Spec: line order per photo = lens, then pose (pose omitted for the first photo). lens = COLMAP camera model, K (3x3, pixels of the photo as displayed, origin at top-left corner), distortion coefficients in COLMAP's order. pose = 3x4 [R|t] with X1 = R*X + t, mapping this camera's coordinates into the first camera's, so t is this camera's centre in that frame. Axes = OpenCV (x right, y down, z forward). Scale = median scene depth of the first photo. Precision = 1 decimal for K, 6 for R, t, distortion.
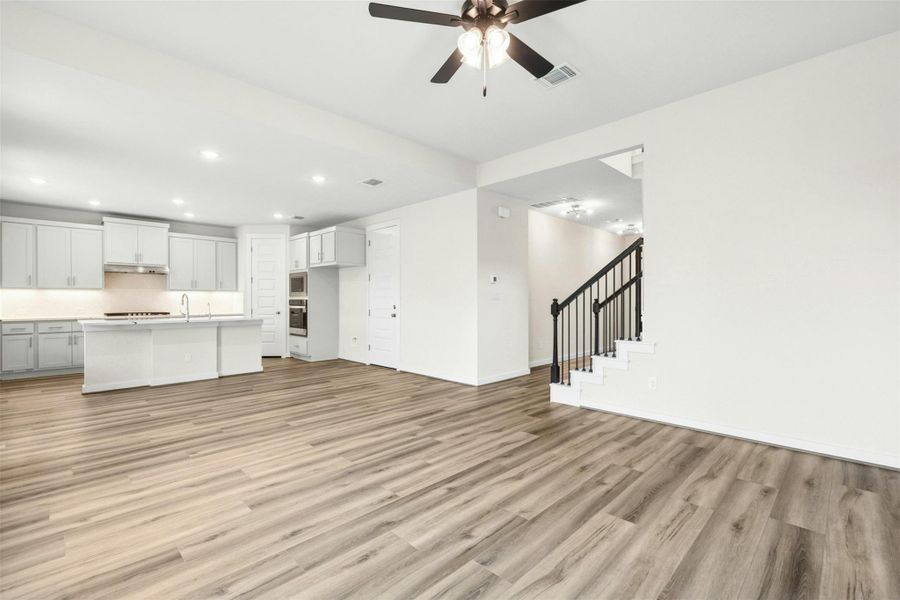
lens RADIAL K [[400.8, 0, 449.1], [0, 400.8, 301.6], [0, 0, 1]] dist [-0.001072, -0.000220]
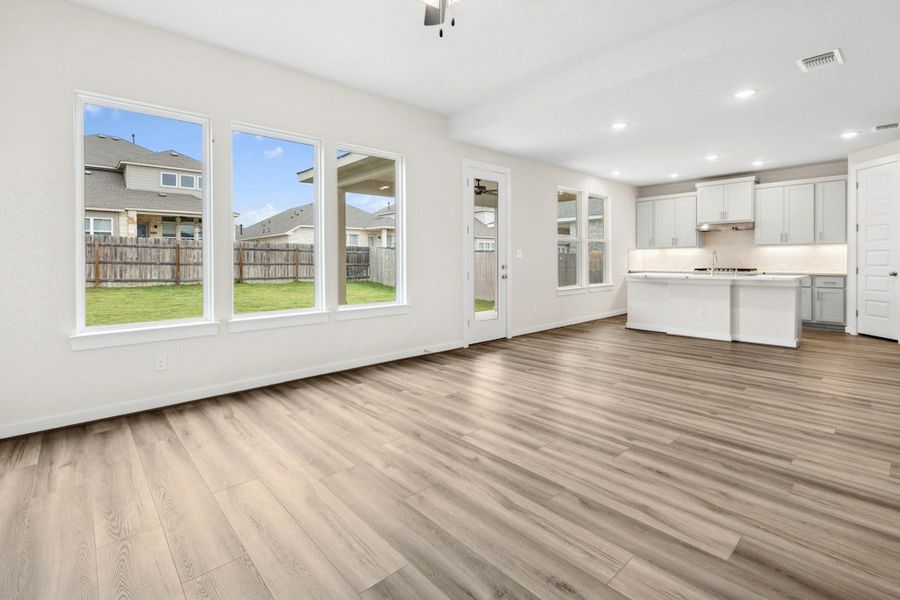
lens RADIAL K [[413.1, 0, 449.3], [0, 413.1, 264.1], [0, 0, 1]] dist [-0.000626, 0.000123]
pose [[-0.049814, 0.013218, -0.998671, 0.668746], [0.004956, 0.999903, 0.012987, -0.002317], [0.998746, -0.004302, -0.049874, 0.683276]]
